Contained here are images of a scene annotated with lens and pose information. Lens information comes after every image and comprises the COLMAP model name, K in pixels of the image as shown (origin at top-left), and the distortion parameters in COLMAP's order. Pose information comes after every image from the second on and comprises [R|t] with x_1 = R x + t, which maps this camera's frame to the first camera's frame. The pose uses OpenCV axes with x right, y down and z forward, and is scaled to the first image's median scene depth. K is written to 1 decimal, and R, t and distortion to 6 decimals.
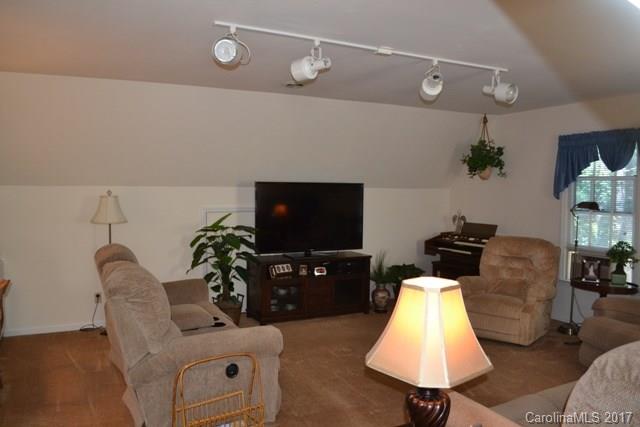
lens RADIAL K [[507.9, 0, 320.0], [0, 507.9, 213.5], [0, 0, 1]] dist [-0.082915, 0.001527]
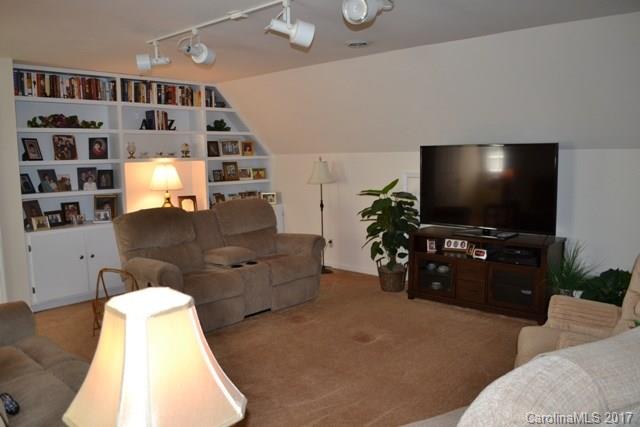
lens RADIAL K [[507.9, 0, 320.0], [0, 507.9, 213.5], [0, 0, 1]] dist [-0.082915, 0.001527]
pose [[0.363341, 0.097077, -0.926585, 0.677867], [-0.016235, 0.995065, 0.097886, -0.027247], [0.931515, -0.020523, 0.363124, 0.490115]]
